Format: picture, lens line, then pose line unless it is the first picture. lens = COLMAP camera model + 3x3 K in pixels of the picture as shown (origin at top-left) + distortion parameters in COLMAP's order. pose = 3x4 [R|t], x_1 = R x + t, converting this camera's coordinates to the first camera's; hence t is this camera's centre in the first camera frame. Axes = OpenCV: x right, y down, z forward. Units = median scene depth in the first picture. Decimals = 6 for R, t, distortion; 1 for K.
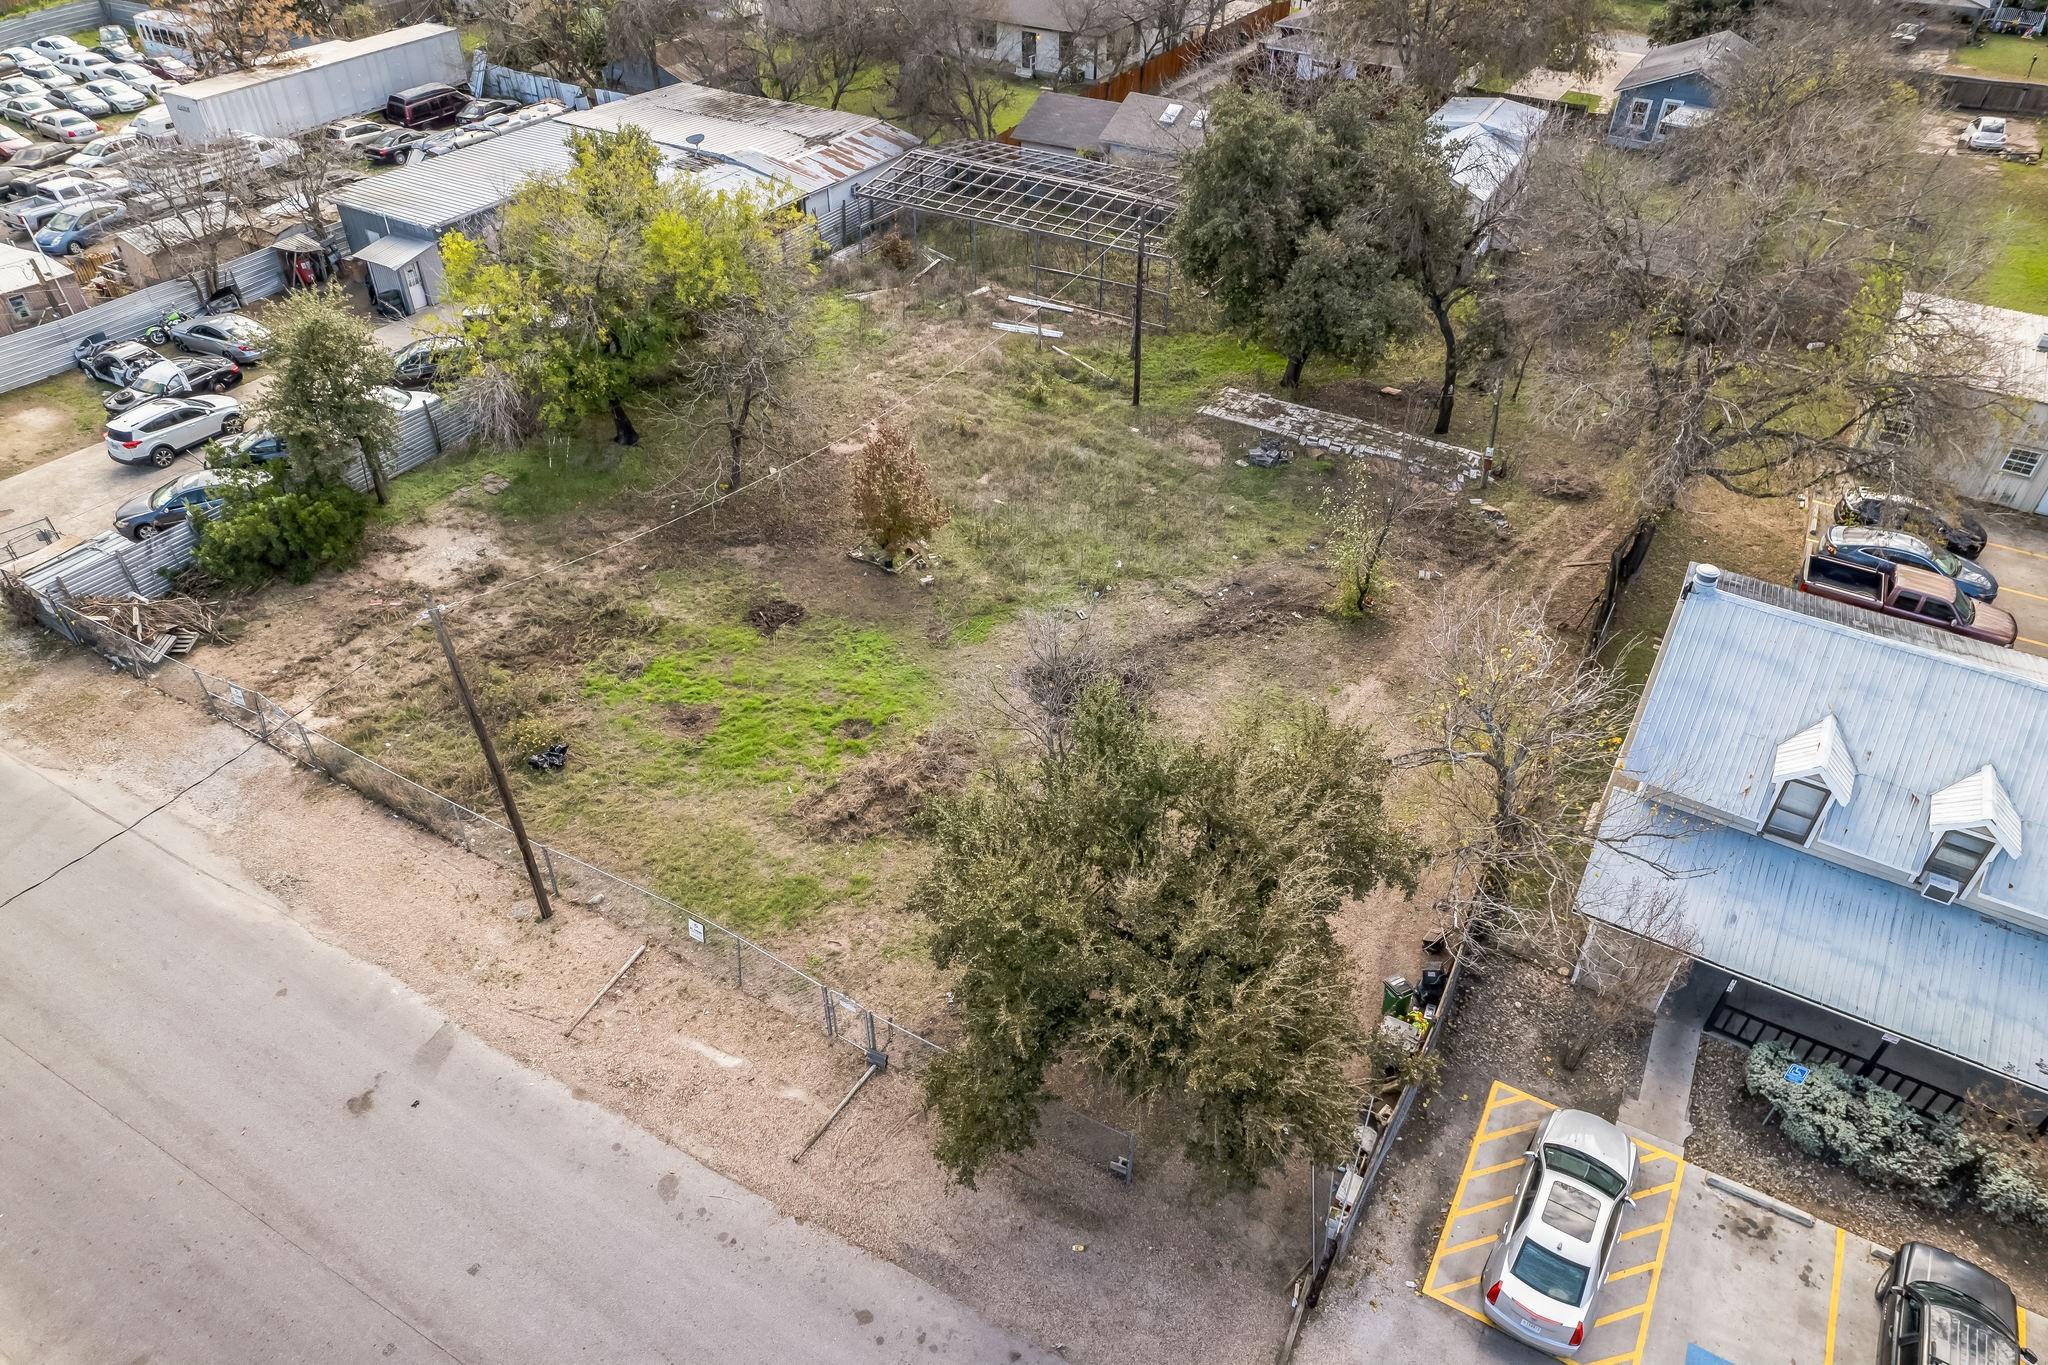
lens RADIAL K [[1306.5, 0, 1035.3], [0, 1306.5, 688.2], [0, 0, 1]] dist [-0.080662, 0.075568]
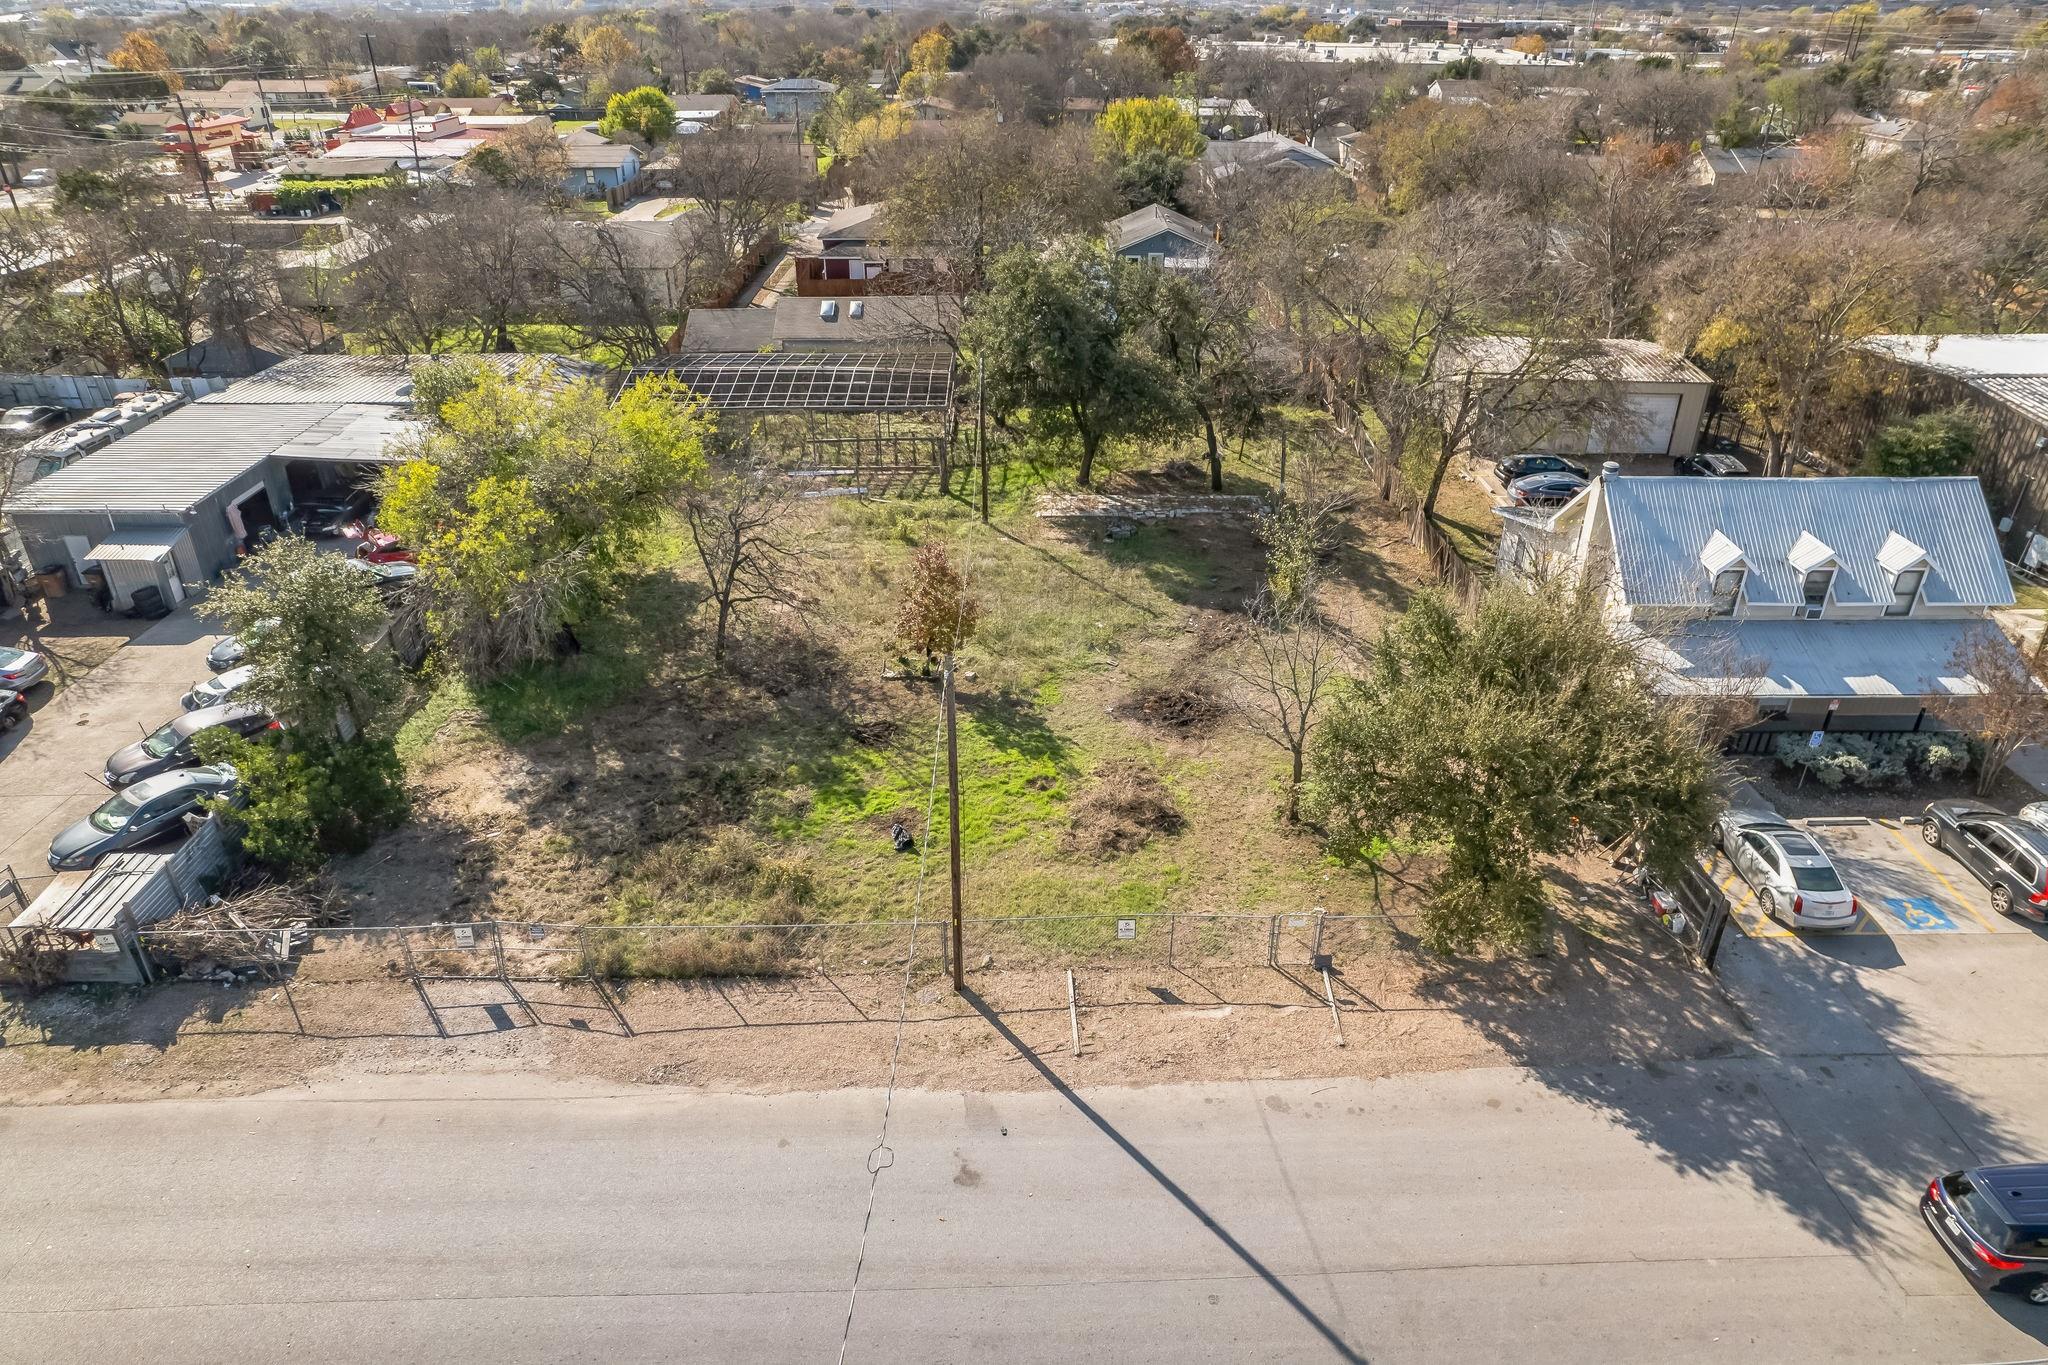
lens RADIAL K [[1306.5, 0, 1035.3], [0, 1306.5, 688.2], [0, 0, 1]] dist [-0.080662, 0.075568]
pose [[0.857820, -0.256581, 0.445320, -0.556357], [0.328638, 0.940019, -0.091443, 0.049381], [-0.395147, 0.224791, 0.890690, -0.007284]]
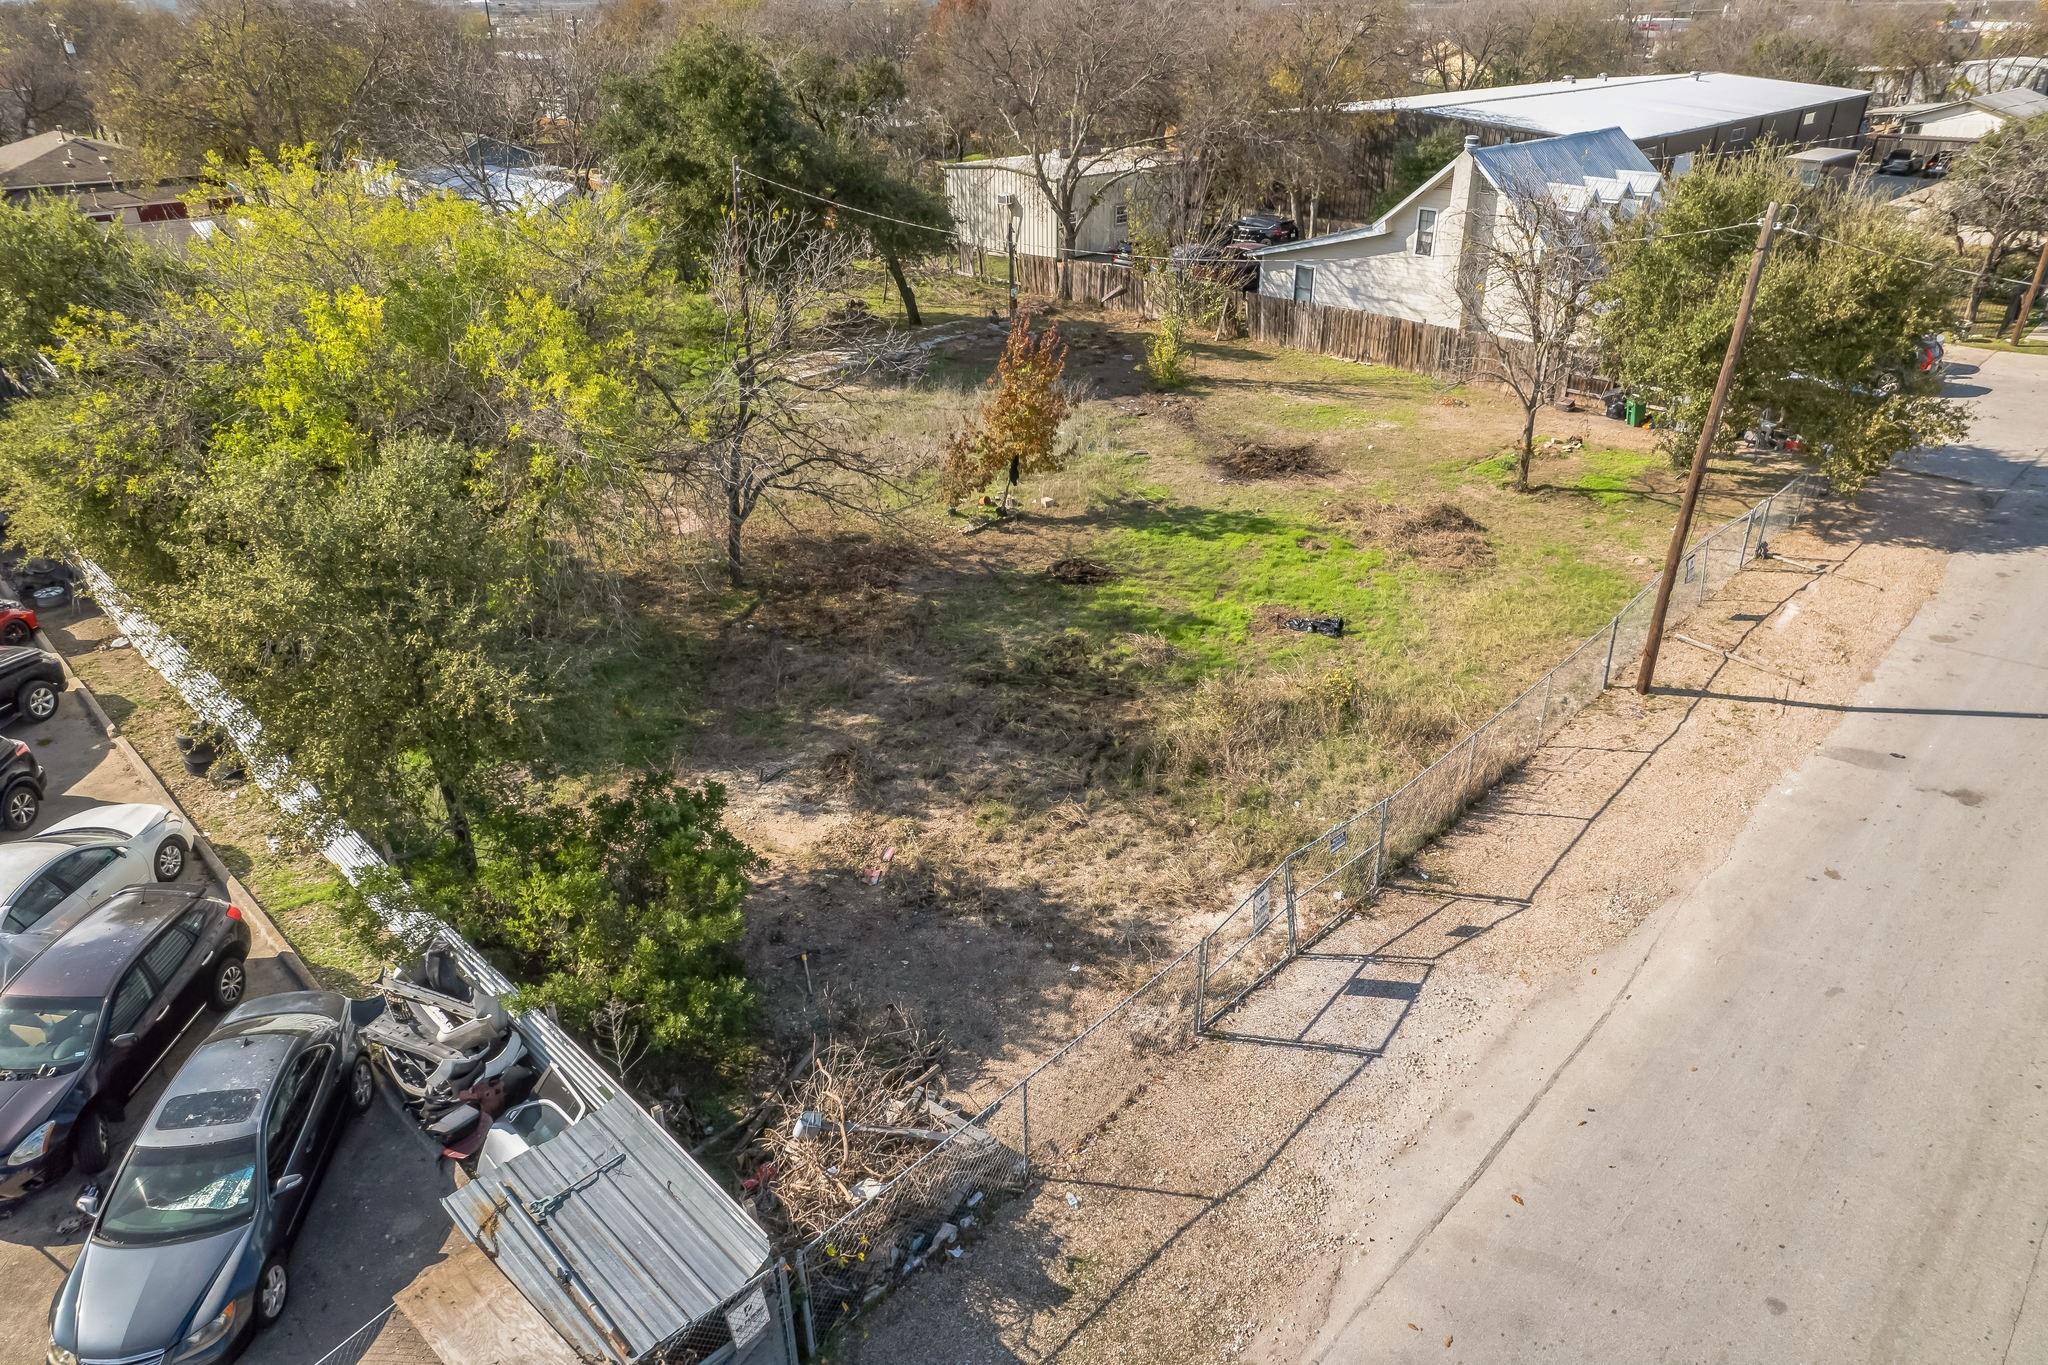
lens RADIAL K [[1306.5, 0, 1035.3], [0, 1306.5, 688.2], [0, 0, 1]] dist [-0.080662, 0.075568]
pose [[0.250533, -0.473081, 0.844646, -0.907757], [0.617282, 0.750173, 0.237074, -0.206878], [-0.745786, 0.461990, 0.479967, 0.680011]]
